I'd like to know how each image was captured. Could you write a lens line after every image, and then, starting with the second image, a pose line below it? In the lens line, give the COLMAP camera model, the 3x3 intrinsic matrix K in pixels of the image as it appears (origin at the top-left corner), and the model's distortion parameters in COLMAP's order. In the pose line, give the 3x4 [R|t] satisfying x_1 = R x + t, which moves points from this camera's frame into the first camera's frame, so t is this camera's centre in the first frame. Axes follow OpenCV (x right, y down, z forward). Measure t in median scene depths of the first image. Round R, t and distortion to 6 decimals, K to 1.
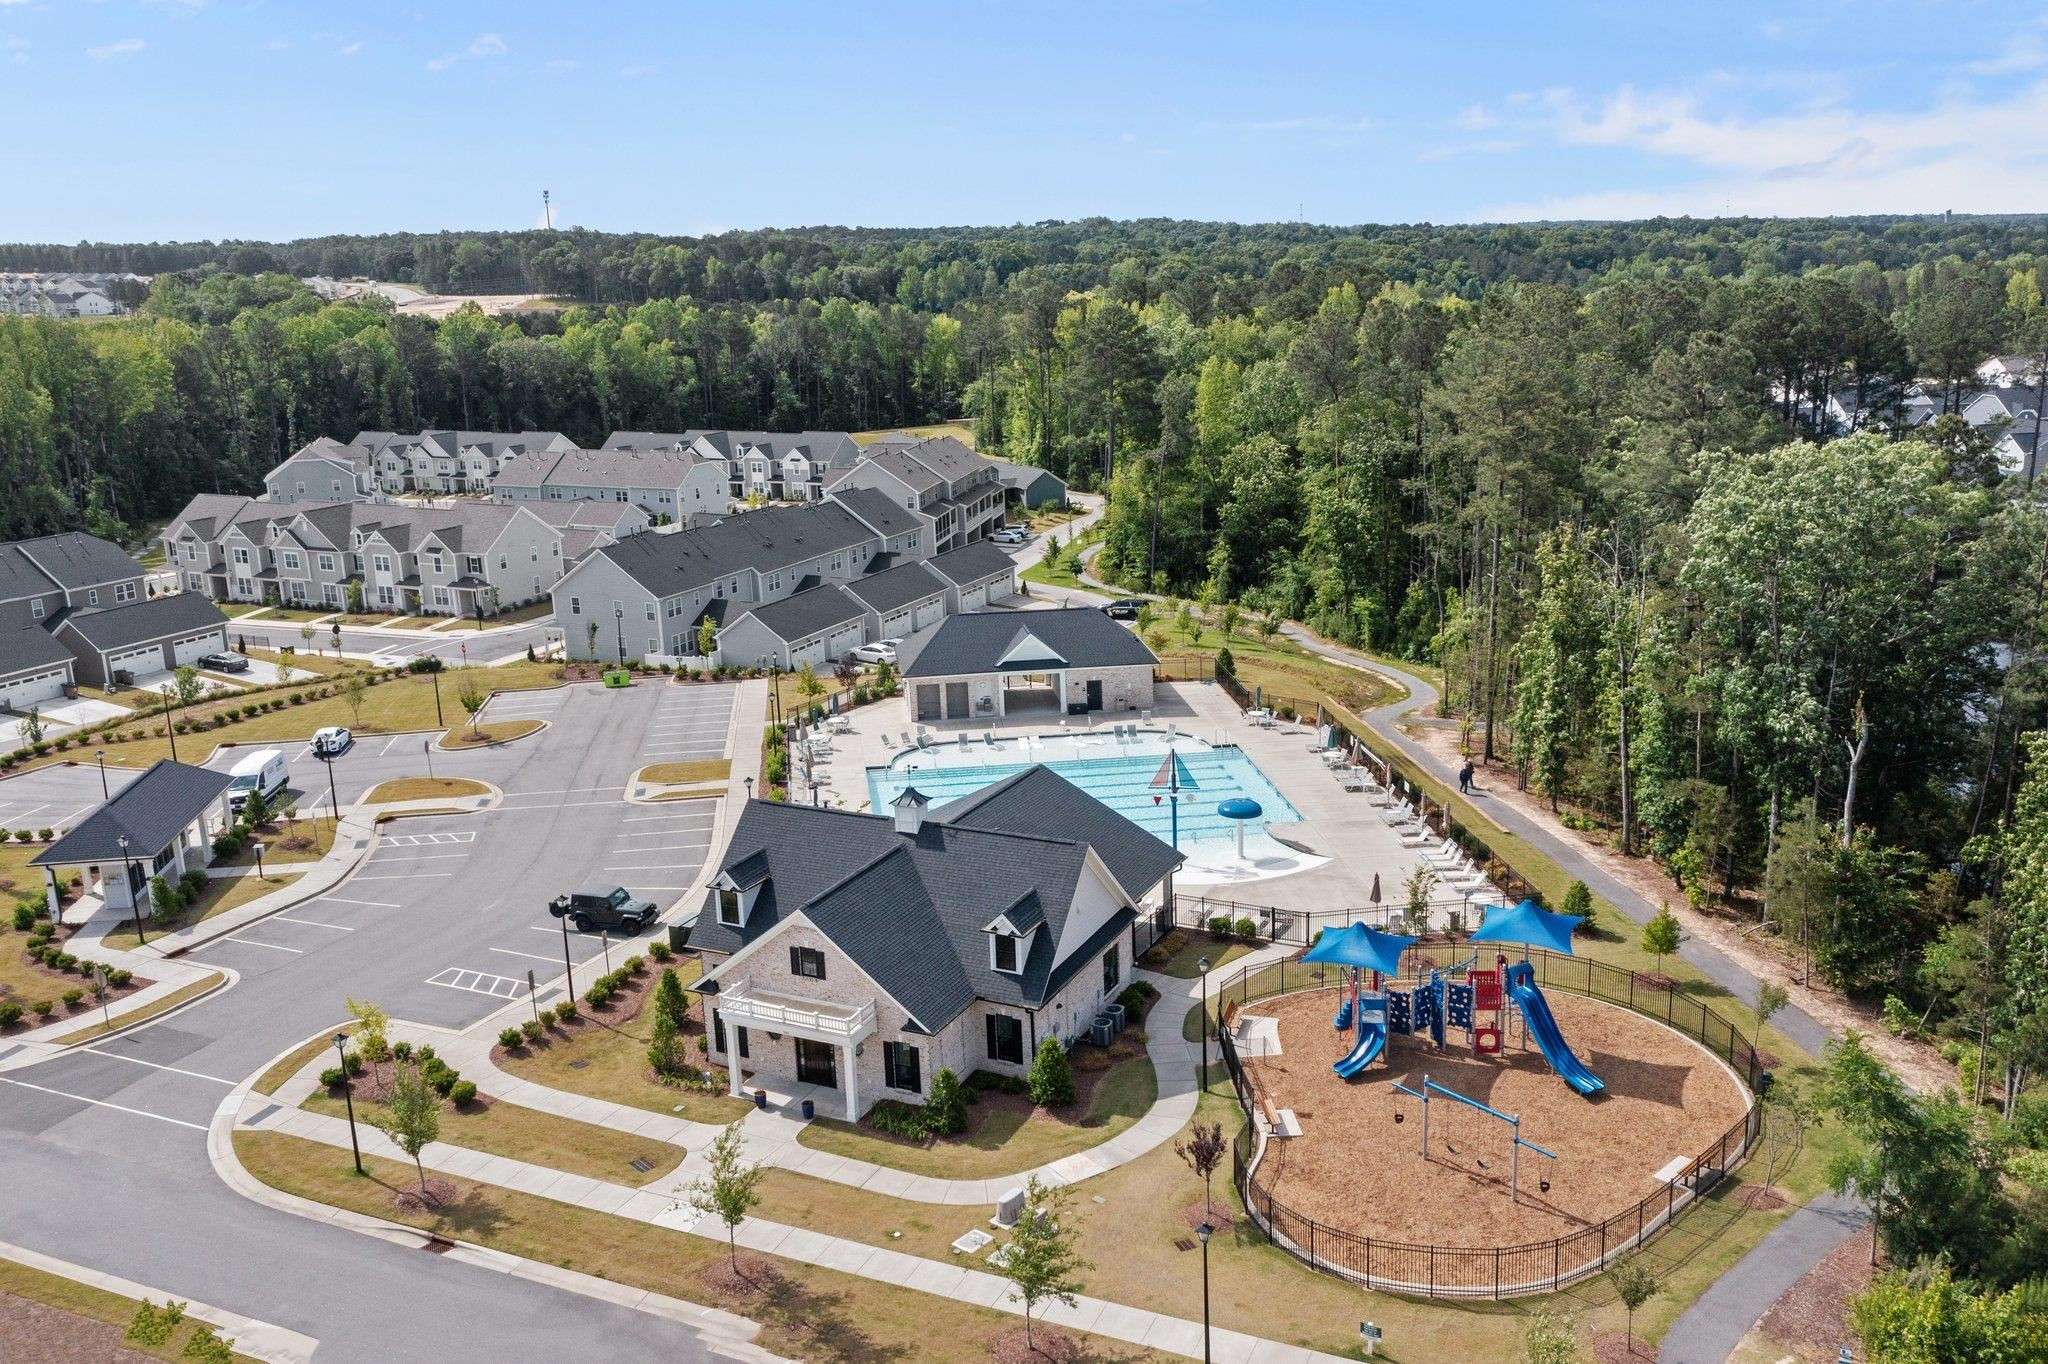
lens RADIAL K [[1818.2, 0, 1030.3], [0, 1818.2, 676.5], [0, 0, 1]] dist [-0.000692, 0.007104]
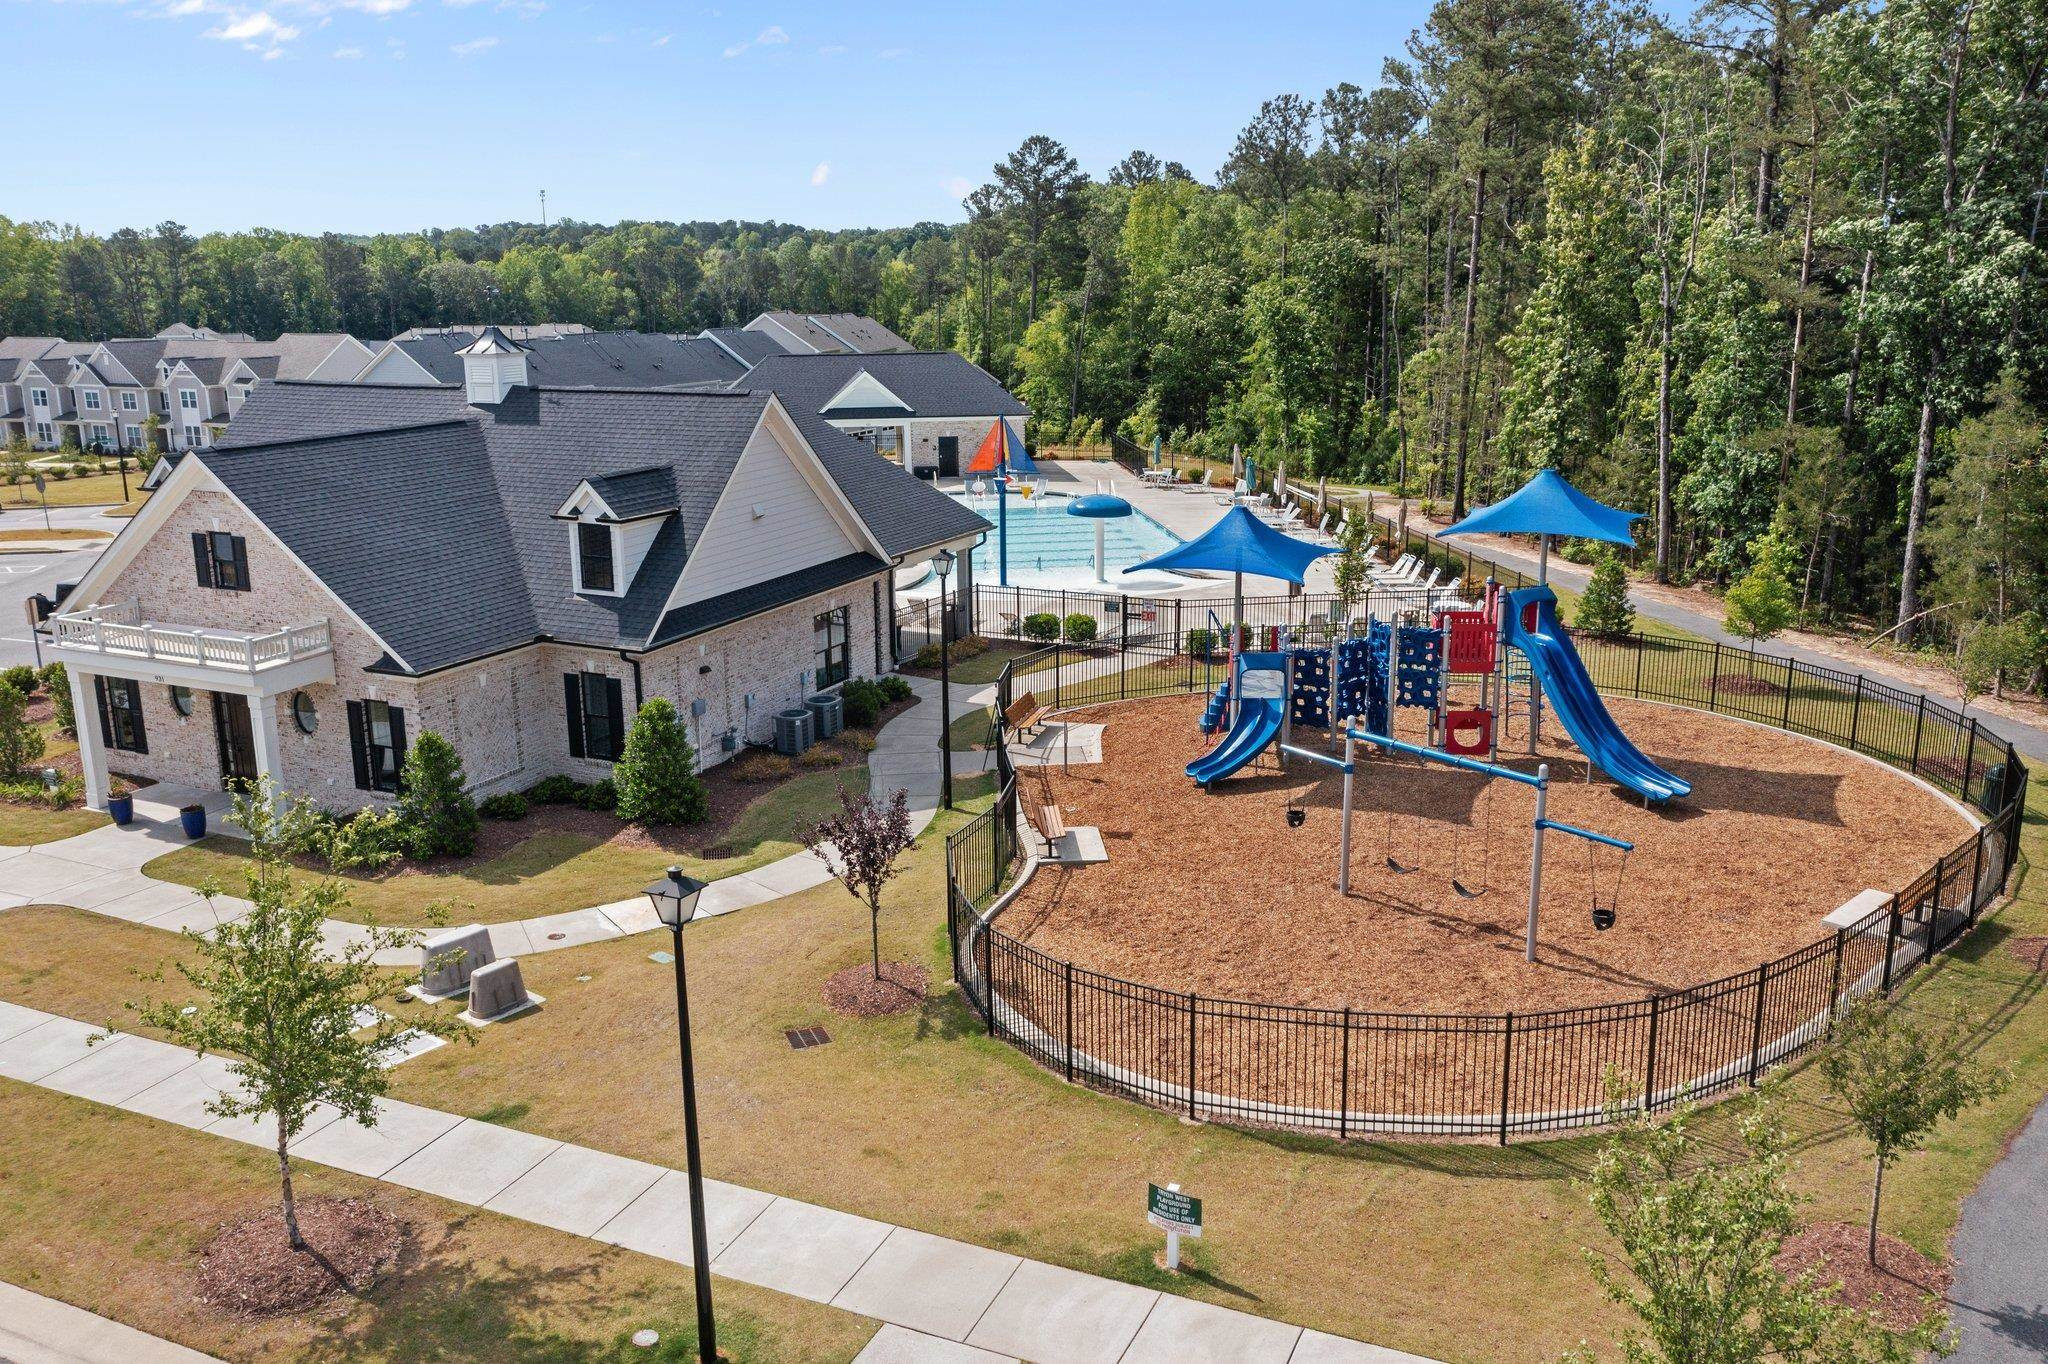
lens RADIAL K [[1719.4, 0, 1024.0], [0, 1719.4, 682.0], [0, 0, 1]] dist [-0.003474, 0.011178]
pose [[0.999842, 0.016324, 0.007094, 0.113411], [-0.016320, 0.999867, -0.000574, 0.188446], [-0.007103, 0.000458, 0.999975, 0.481773]]
